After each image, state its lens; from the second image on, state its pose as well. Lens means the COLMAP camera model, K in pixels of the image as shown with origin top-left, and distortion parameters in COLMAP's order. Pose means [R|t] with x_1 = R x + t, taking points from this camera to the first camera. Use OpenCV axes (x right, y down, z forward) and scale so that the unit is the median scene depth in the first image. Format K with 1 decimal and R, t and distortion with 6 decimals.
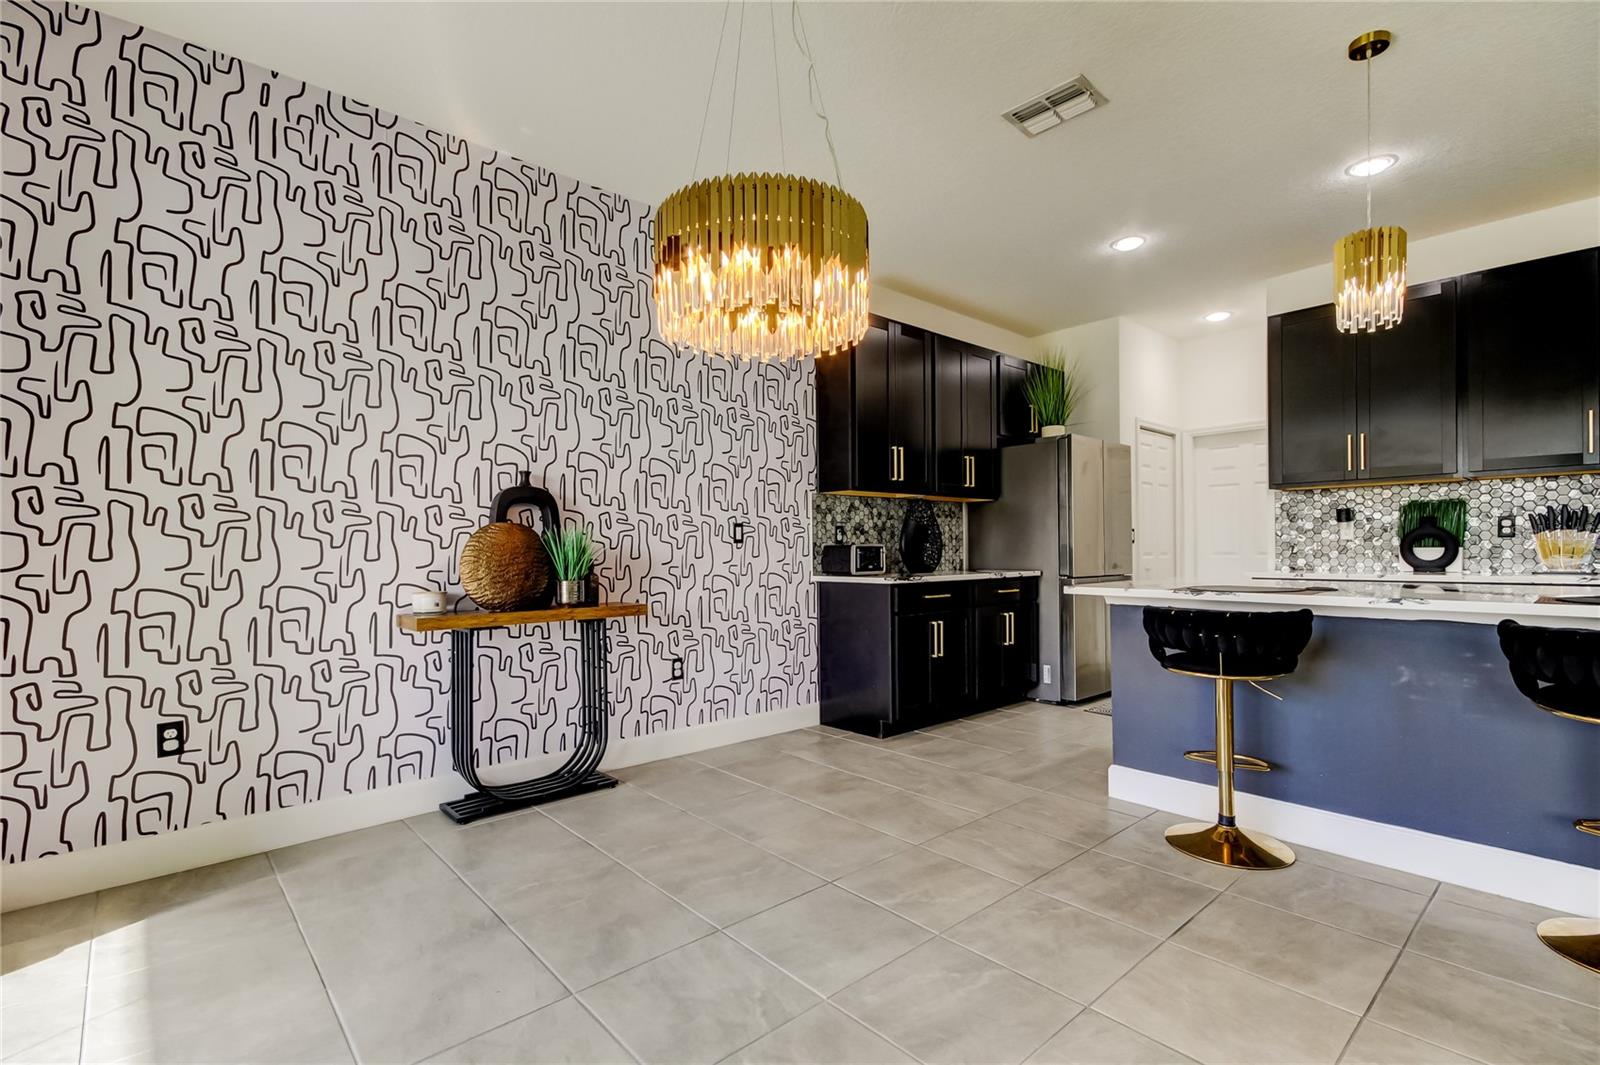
lens RADIAL K [[741.2, 0, 794.1], [0, 741.2, 553.3], [0, 0, 1]] dist [0.015543, -0.005523]
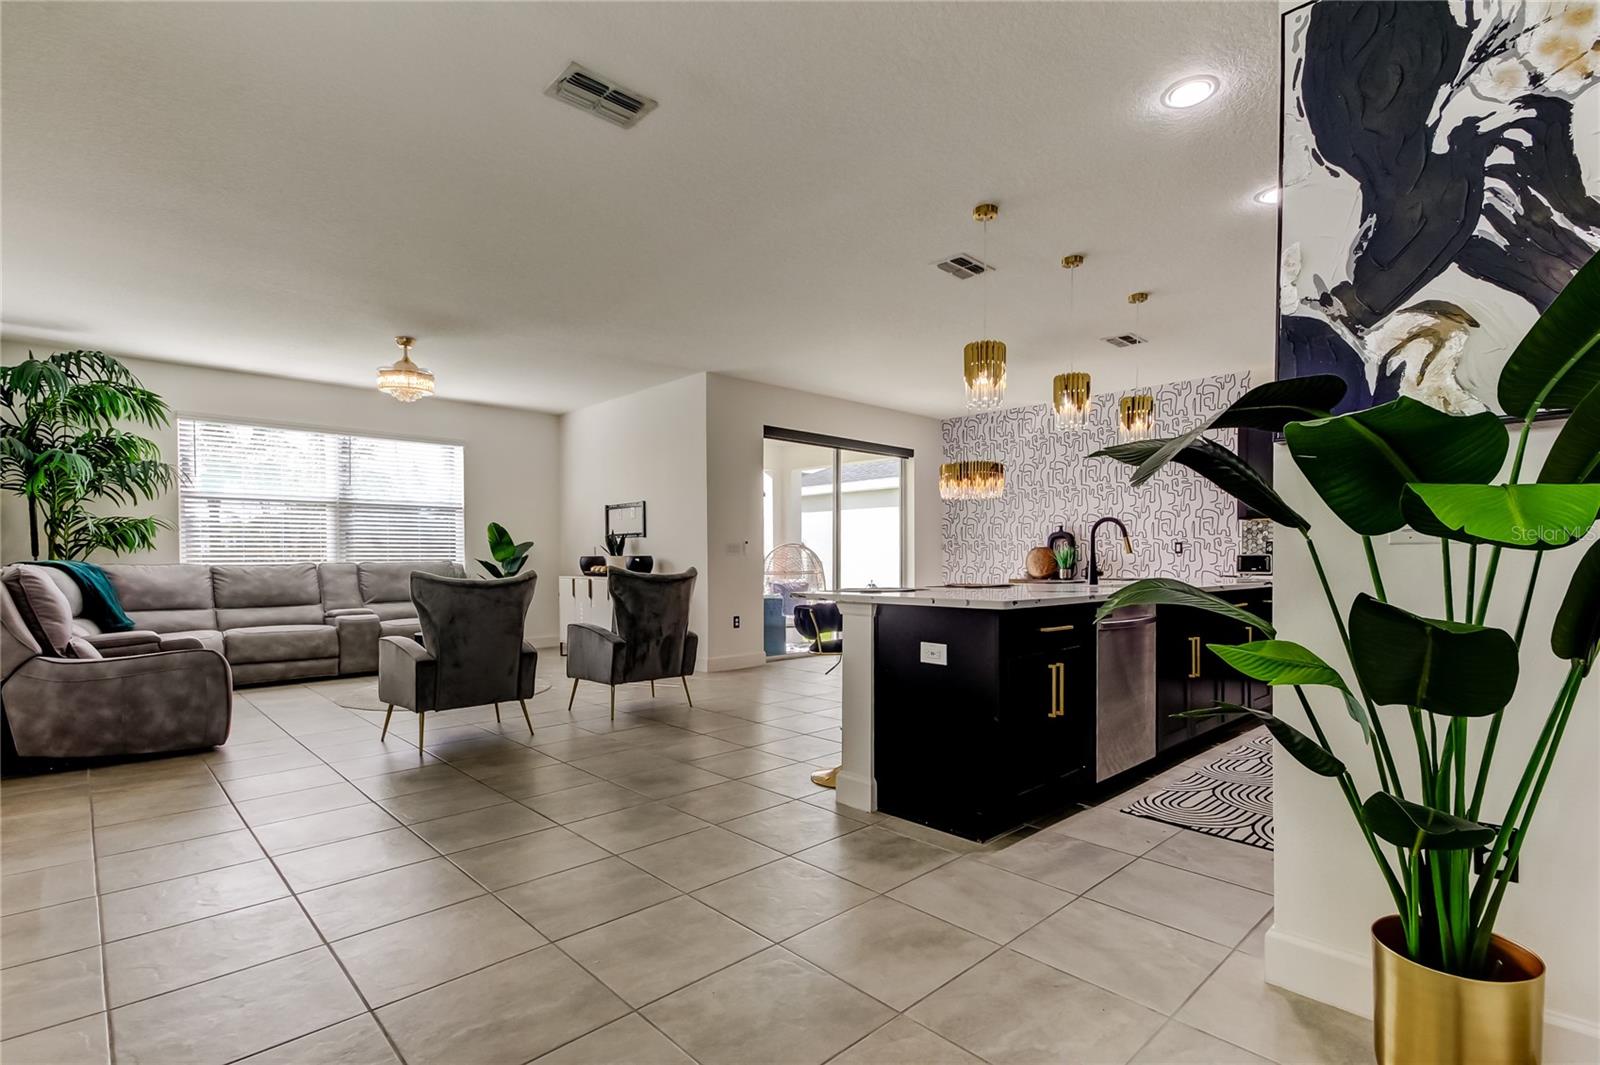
lens RADIAL K [[741.2, 0, 826.1], [0, 741.2, 570.5], [0, 0, 1]] dist [0.015543, -0.005523]
pose [[0.027798, 0.025823, -0.999280, 1.682635], [-0.005348, 0.999656, 0.025684, -0.014389], [0.999599, 0.004631, 0.027927, 0.105505]]
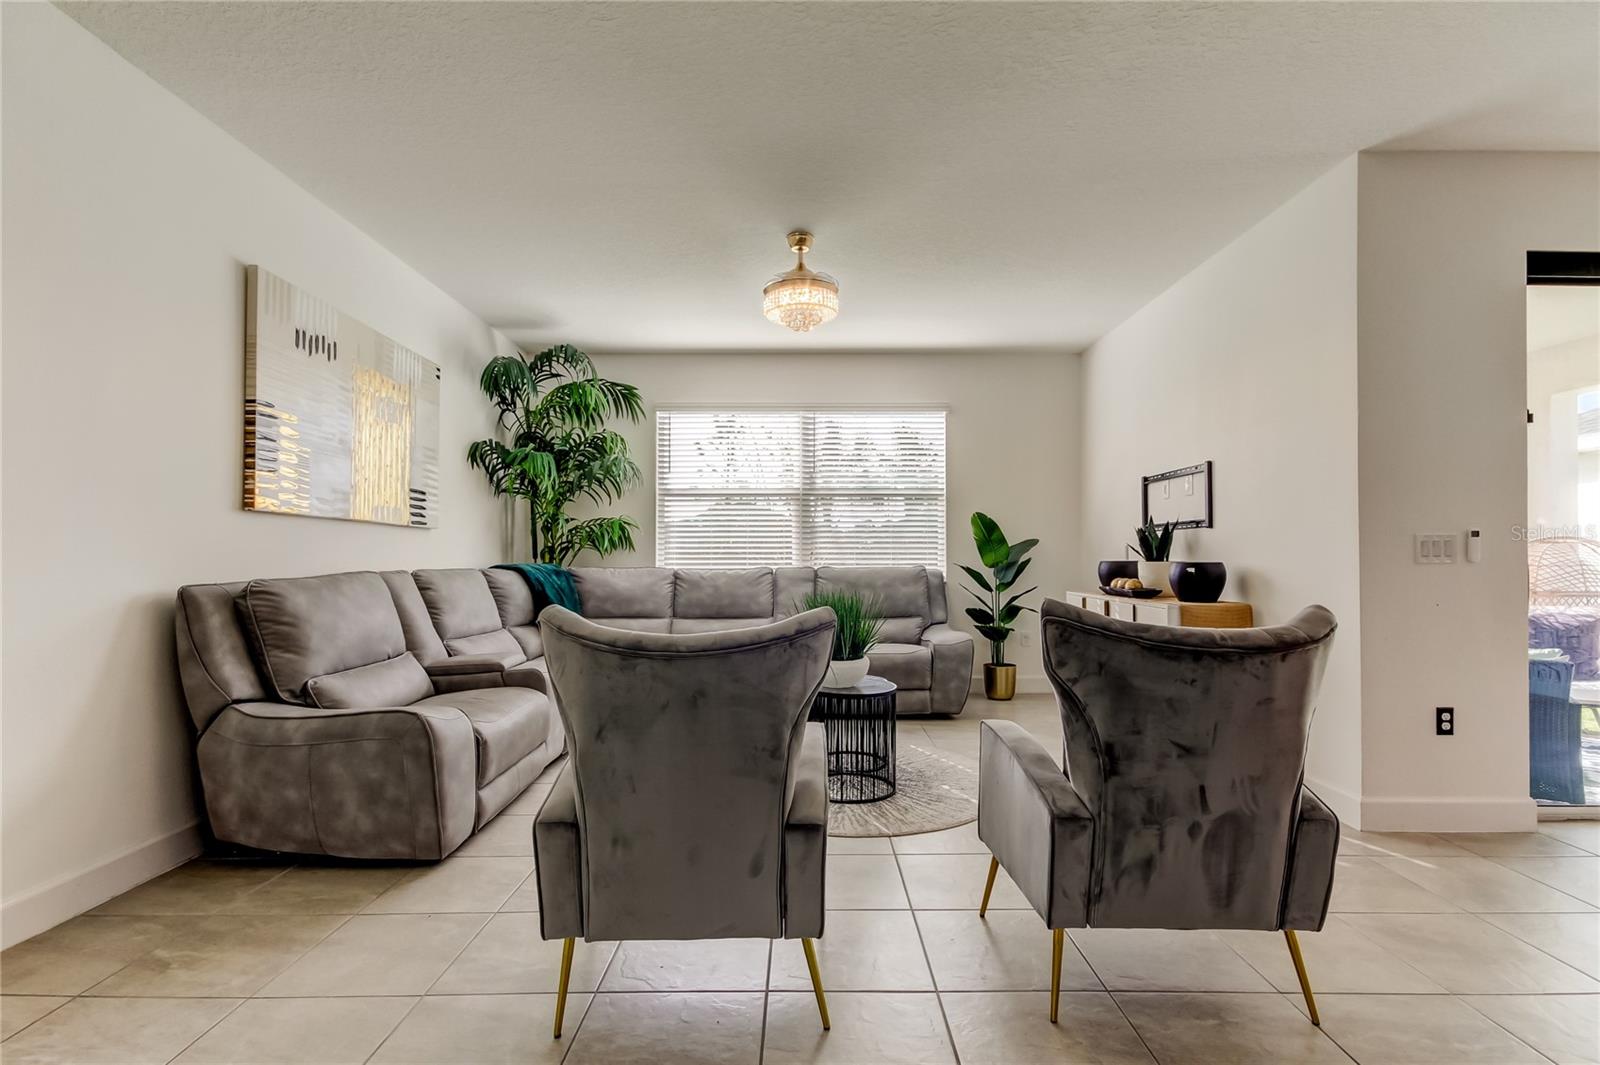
lens RADIAL K [[741.2, 0, 799.8], [0, 741.2, 552.4], [0, 0, 1]] dist [0.015543, -0.005523]
pose [[-0.683027, 0.002832, -0.730388, 0.921715], [-0.002211, 0.999980, 0.005945, -0.018872], [0.730390, 0.005676, -0.683007, -0.013415]]
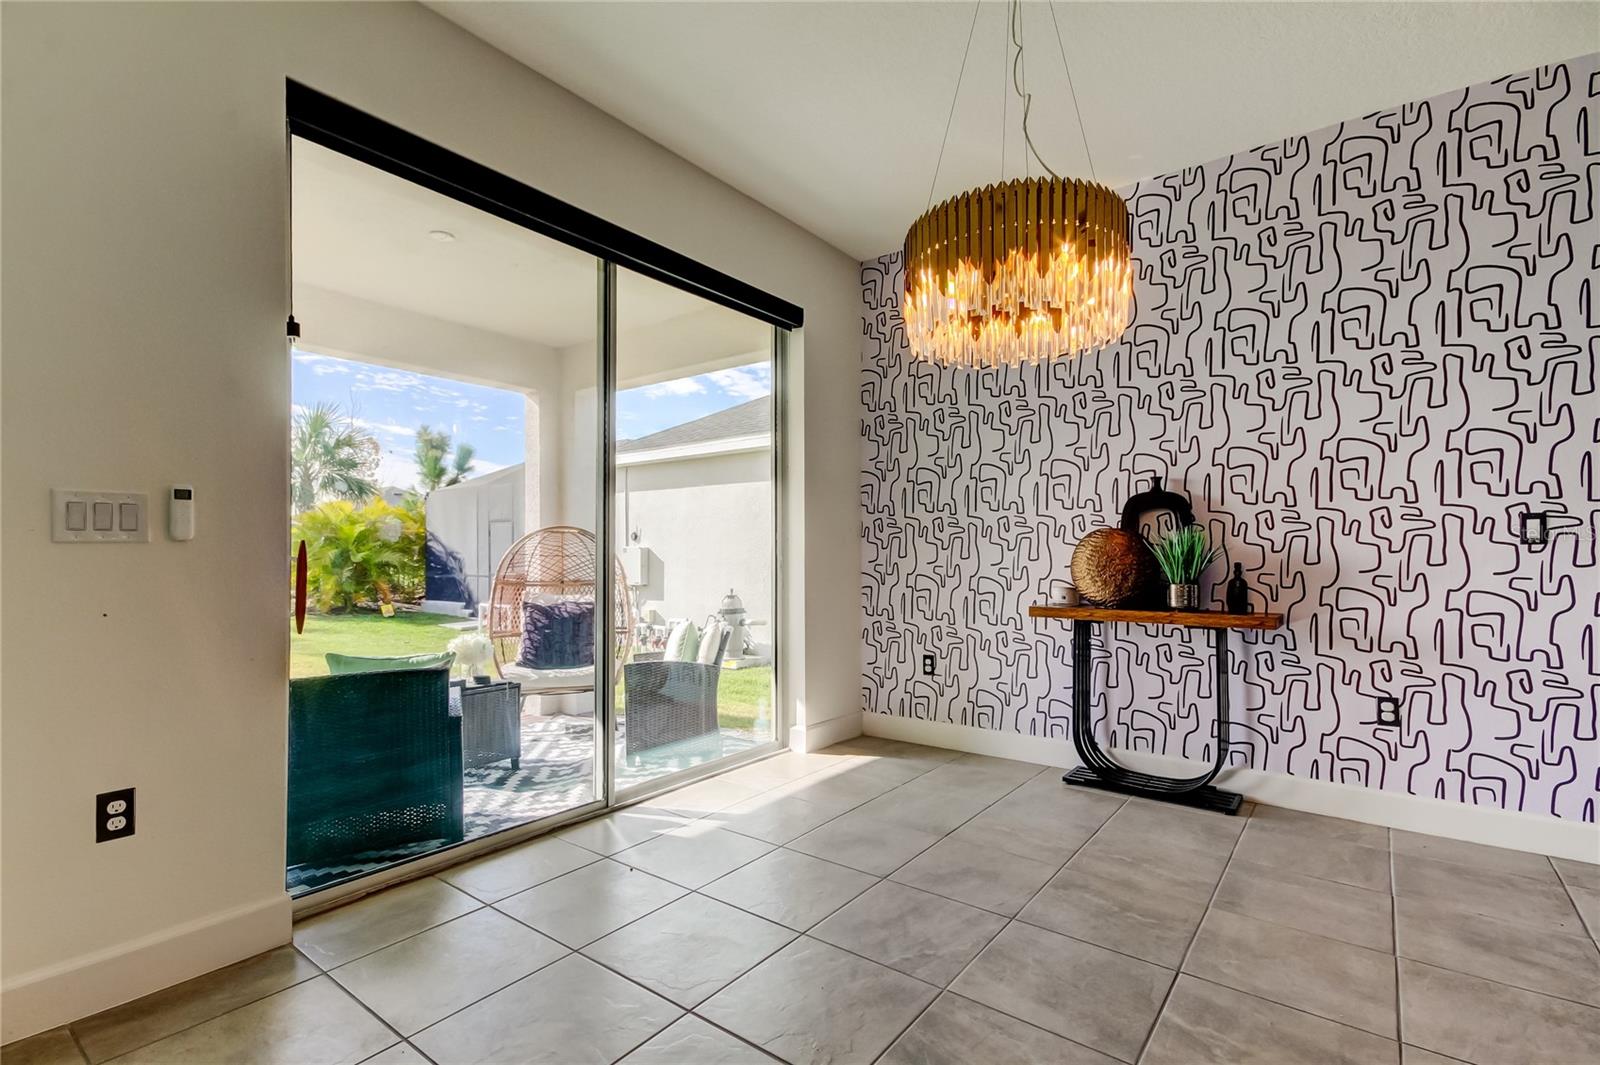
lens RADIAL K [[741.2, 0, 837.9], [0, 741.2, 553.5], [0, 0, 1]] dist [0.015543, -0.005523]
pose [[0.207694, 0.007781, -0.978163, 0.435361], [-0.008647, 0.999944, 0.006119, -0.004357], [0.978156, 0.007188, 0.207750, 0.272545]]
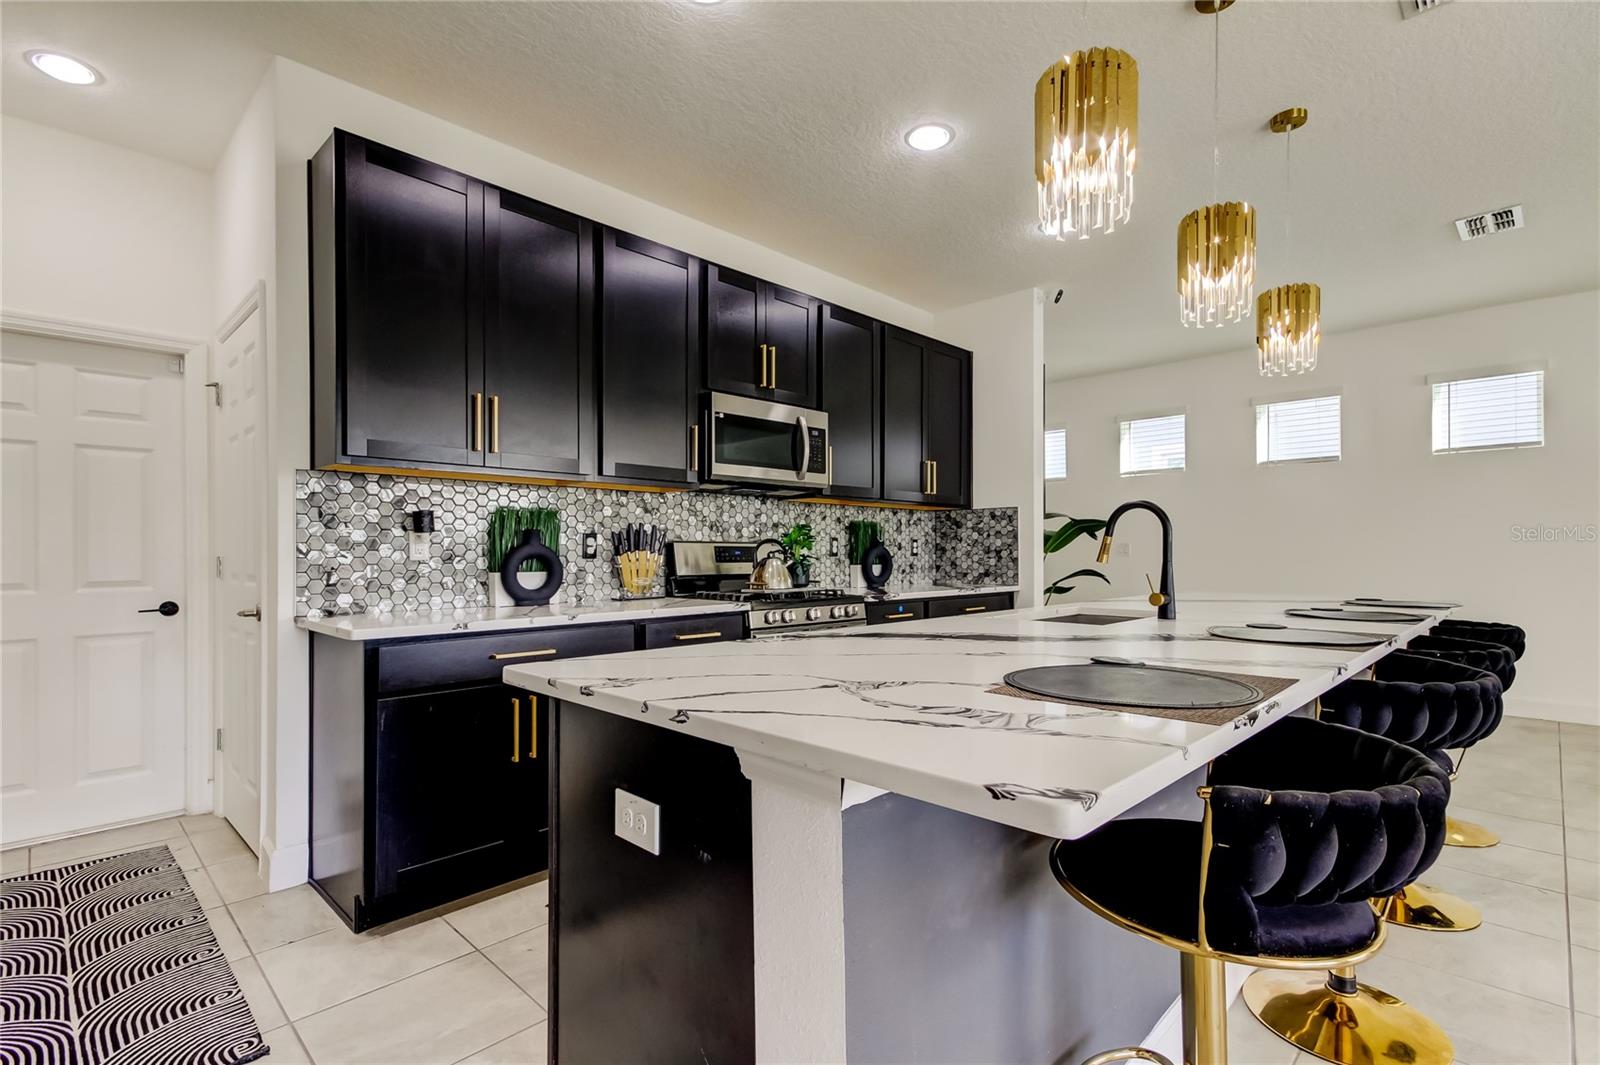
lens RADIAL K [[741.2, 0, 808.5], [0, 741.2, 552.4], [0, 0, 1]] dist [0.015543, -0.005523]
pose [[-0.044629, 0.009725, 0.998956, 0.128430], [0.010577, 0.999901, -0.009262, -0.018735], [-0.998948, 0.010153, -0.044727, 0.799634]]
